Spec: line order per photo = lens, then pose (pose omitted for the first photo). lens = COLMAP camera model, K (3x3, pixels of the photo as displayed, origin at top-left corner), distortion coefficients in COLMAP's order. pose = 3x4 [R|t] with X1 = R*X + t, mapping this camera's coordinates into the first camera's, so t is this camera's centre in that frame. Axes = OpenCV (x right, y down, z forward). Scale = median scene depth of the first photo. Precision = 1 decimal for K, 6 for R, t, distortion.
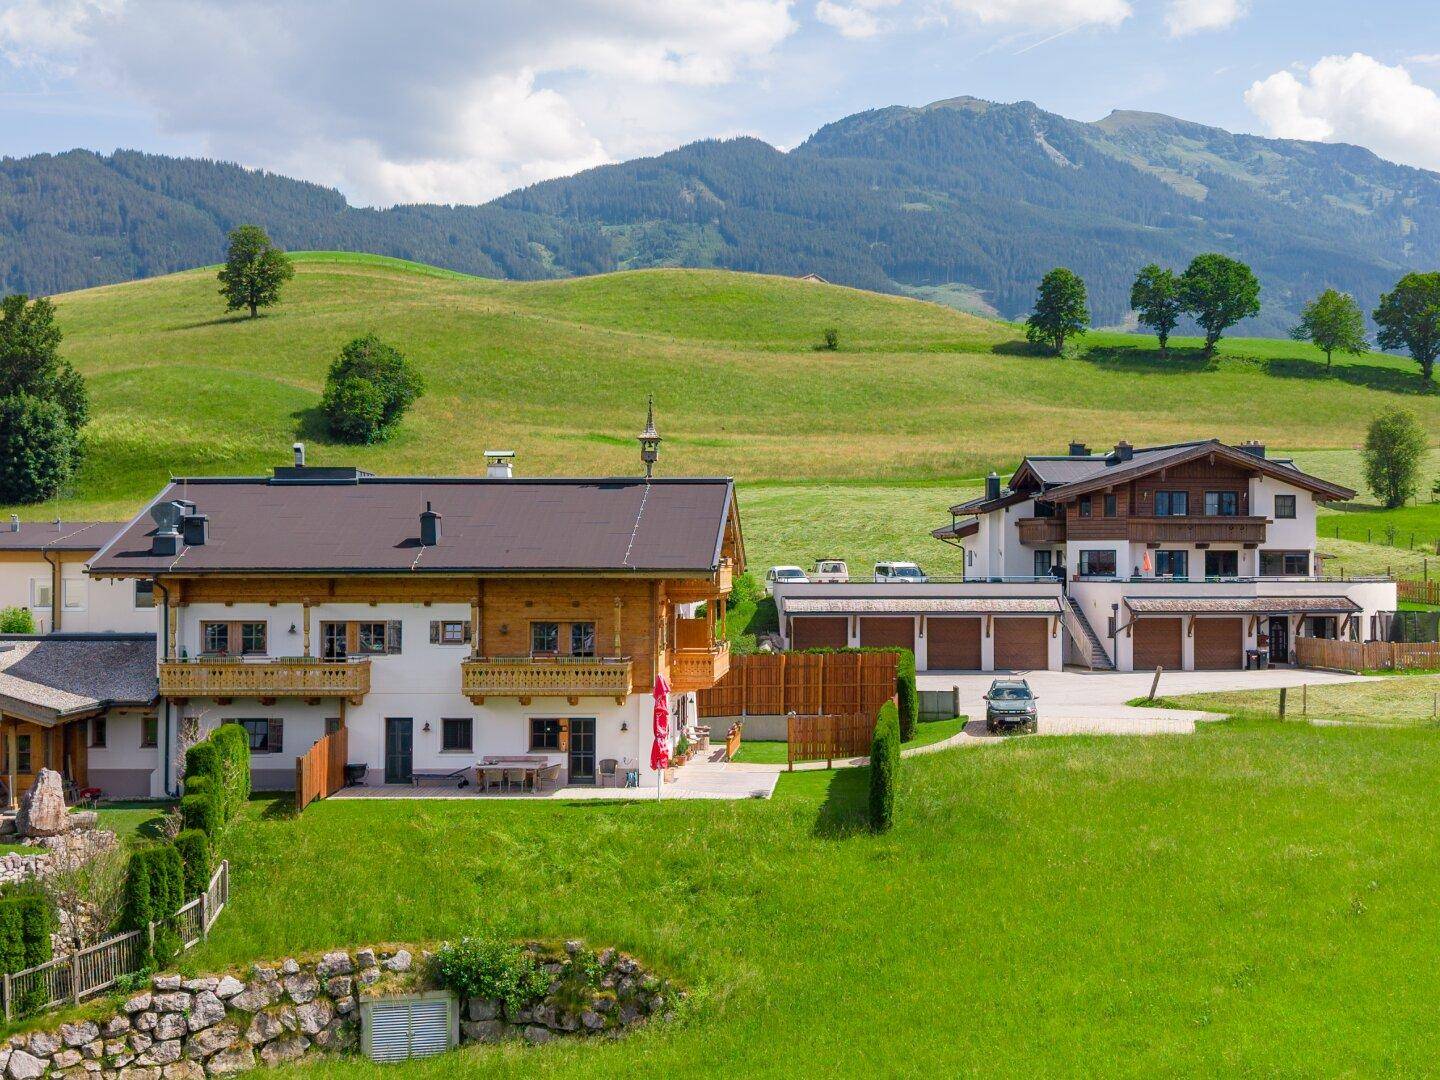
lens RADIAL K [[2179.2, 0, 809.9], [0, 2179.2, 542.0], [0, 0, 1]] dist [0.252697, -0.821216]
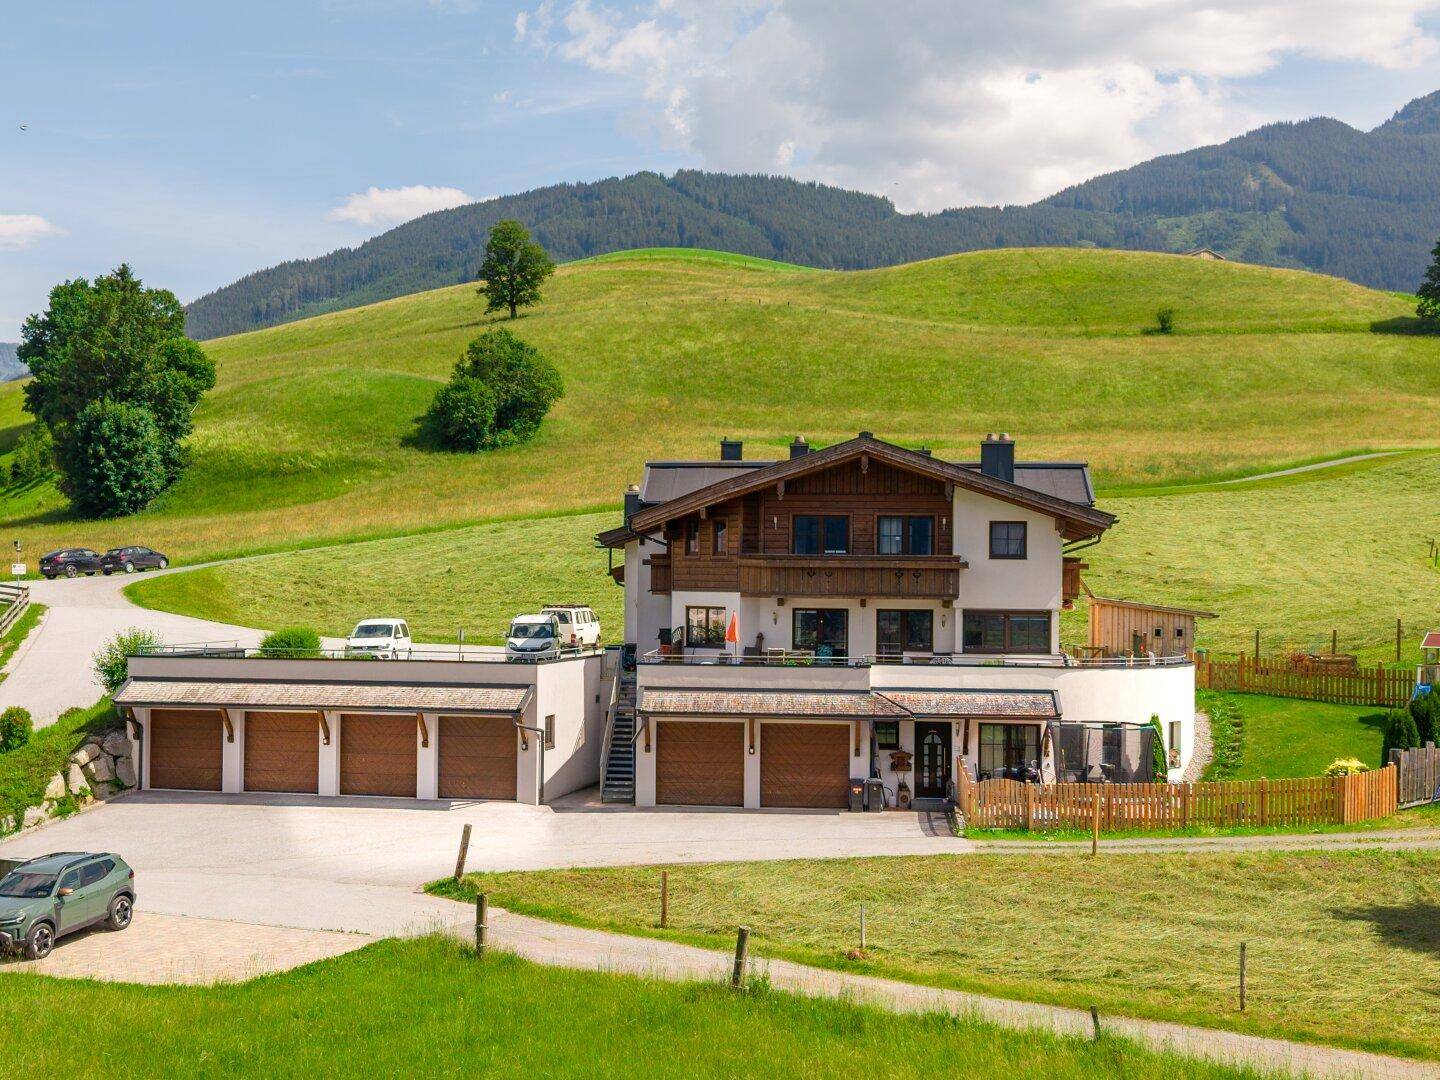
lens RADIAL K [[2200.3, 0, 668.5], [0, 2200.3, 560.3], [0, 0, 1]] dist [0.241186, -0.860710]
pose [[0.950647, 0.006589, -0.310205, 0.116718], [-0.004816, 0.999967, 0.006483, -0.005169], [0.310238, -0.004669, 0.950647, 0.138600]]
